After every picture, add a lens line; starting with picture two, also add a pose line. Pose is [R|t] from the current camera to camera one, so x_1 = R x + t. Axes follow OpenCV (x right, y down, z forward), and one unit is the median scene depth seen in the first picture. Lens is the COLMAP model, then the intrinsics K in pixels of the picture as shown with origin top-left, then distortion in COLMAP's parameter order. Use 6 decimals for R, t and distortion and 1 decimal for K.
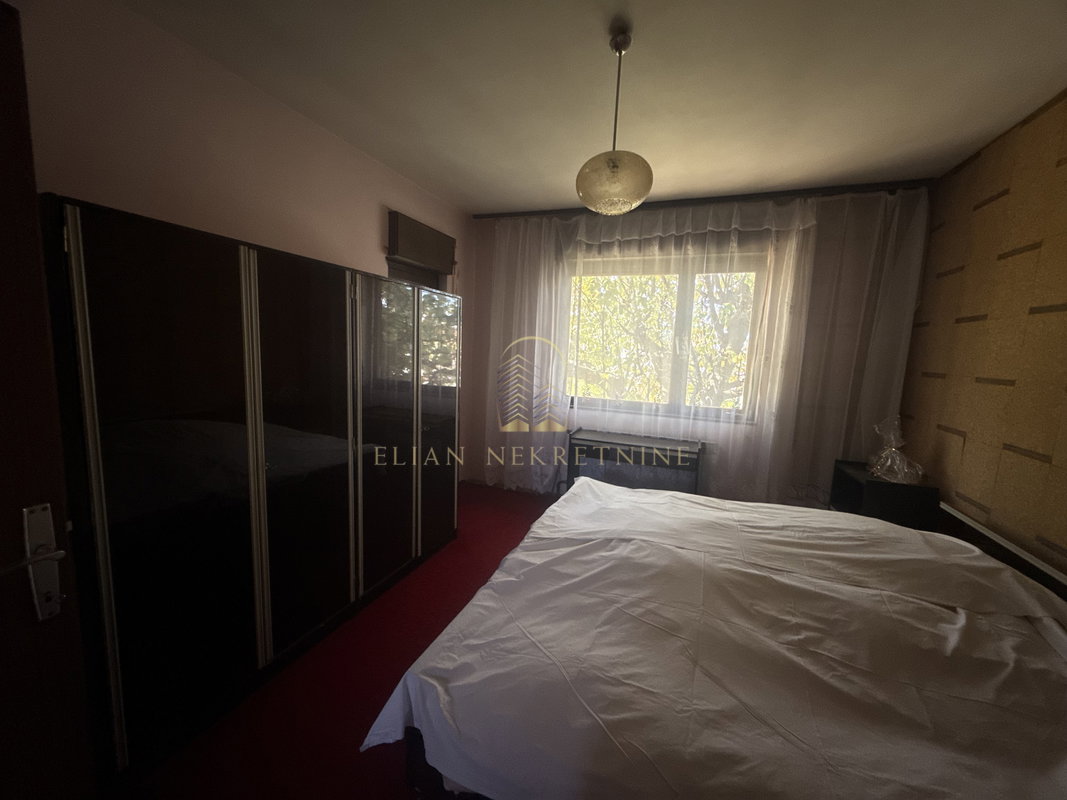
lens RADIAL K [[423.4, 0, 531.6], [0, 423.4, 401.1], [0, 0, 1]] dist [0.002800, -0.000393]
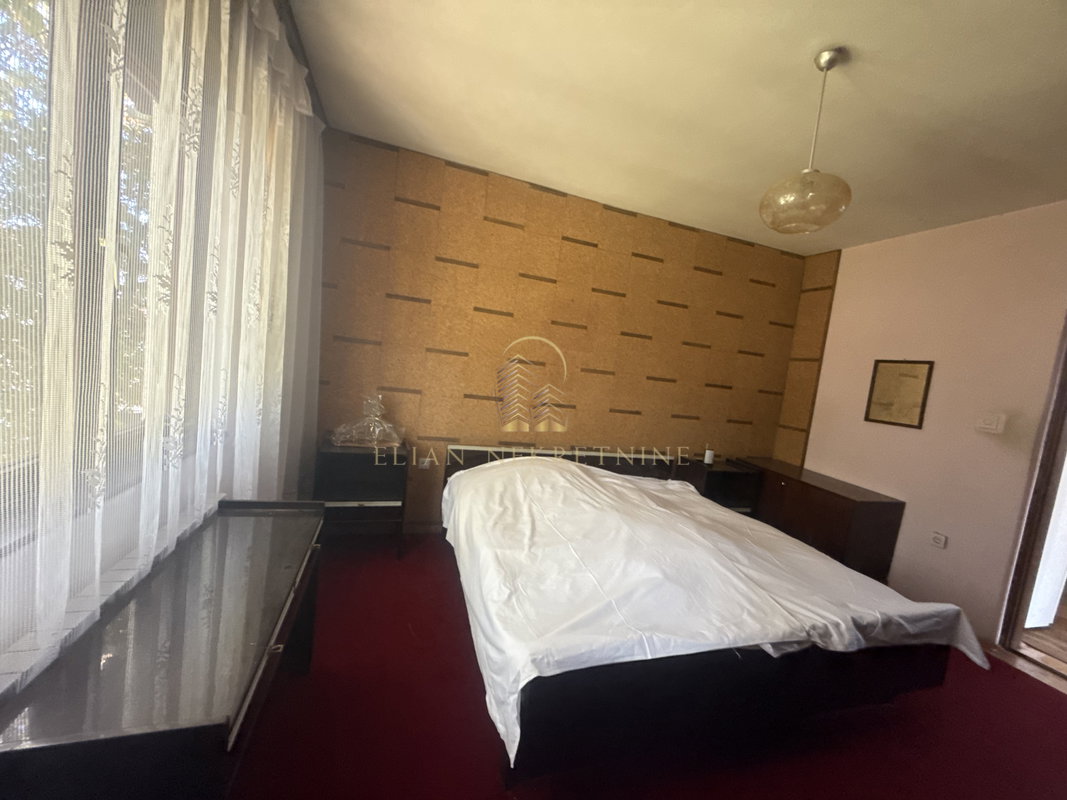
lens RADIAL K [[423.4, 0, 532.7], [0, 423.4, 397.6], [0, 0, 1]] dist [0.002800, -0.000393]
pose [[-0.618809, -0.182865, 0.763960, -0.212474], [-0.048150, 0.979528, 0.195463, -0.204314], [-0.784064, 0.084169, -0.614946, 1.804796]]
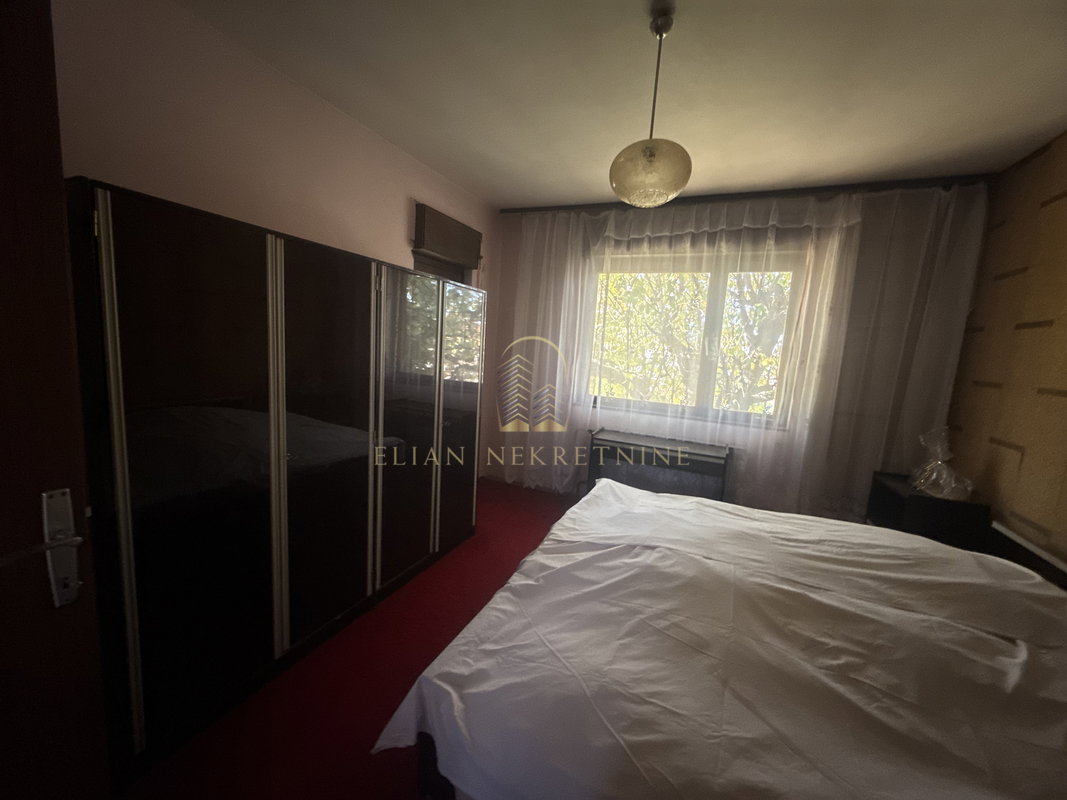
lens RADIAL K [[423.4, 0, 531.6], [0, 423.4, 401.3], [0, 0, 1]] dist [0.002800, -0.000393]
pose [[0.998409, 0.030331, -0.047544, -0.008968], [-0.030047, 0.999526, 0.006674, -0.000236], [0.047724, -0.005235, 0.998847, 0.028452]]
